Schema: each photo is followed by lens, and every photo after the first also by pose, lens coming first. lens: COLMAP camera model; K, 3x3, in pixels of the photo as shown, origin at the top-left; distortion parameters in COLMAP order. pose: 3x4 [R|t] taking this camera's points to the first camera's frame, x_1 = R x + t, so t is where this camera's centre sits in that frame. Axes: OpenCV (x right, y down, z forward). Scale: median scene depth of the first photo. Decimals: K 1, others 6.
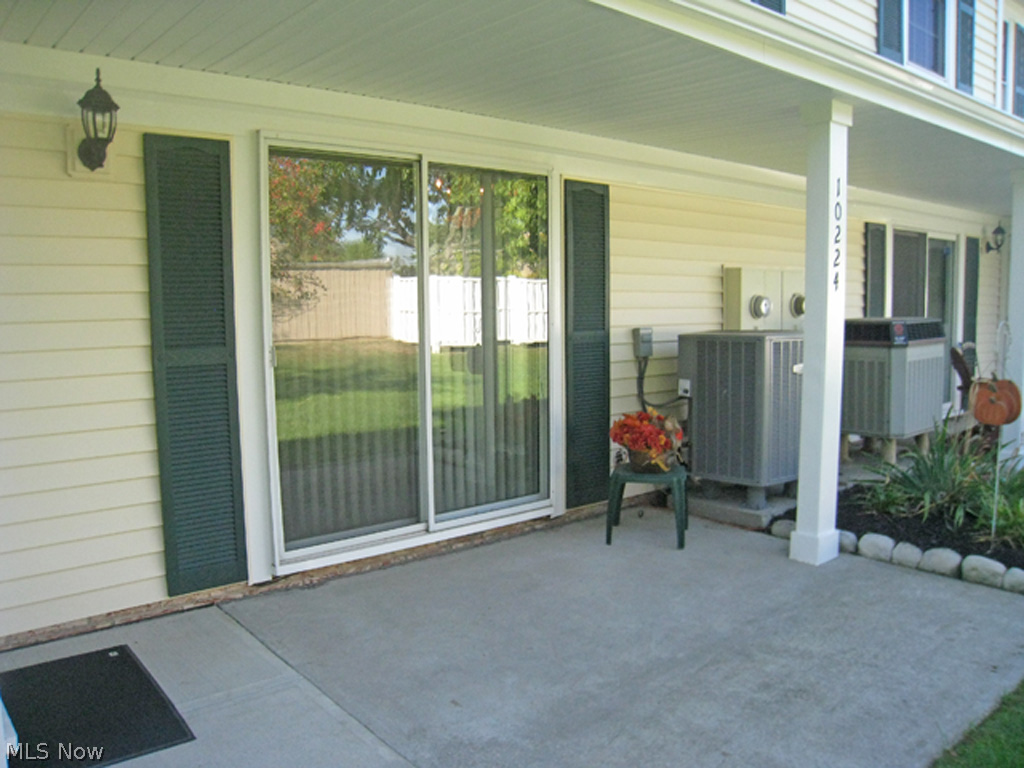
lens RADIAL K [[834.7, 0, 492.4], [0, 834.7, 393.8], [0, 0, 1]] dist [-0.162583, 0.104150]
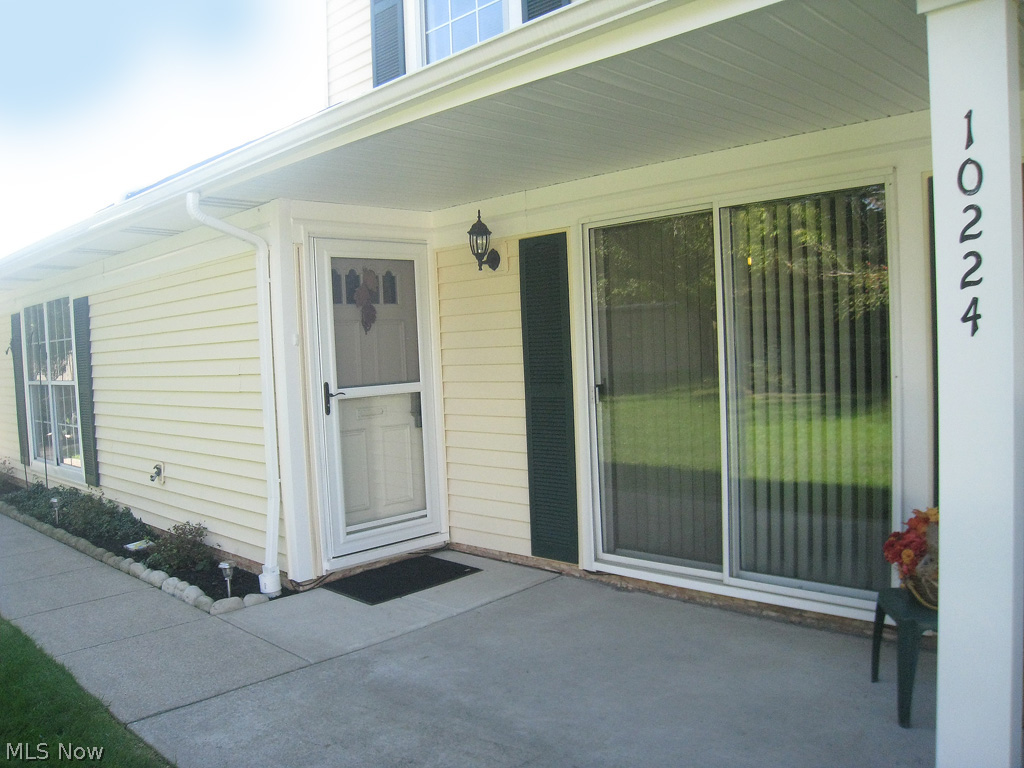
lens RADIAL K [[834.7, 0, 492.4], [0, 834.7, 393.8], [0, 0, 1]] dist [-0.162583, 0.104150]
pose [[0.084605, 0.063695, -0.994377, 1.049395], [-0.064853, 0.996191, 0.058293, -0.117972], [0.994302, 0.059557, 0.088414, 0.781079]]
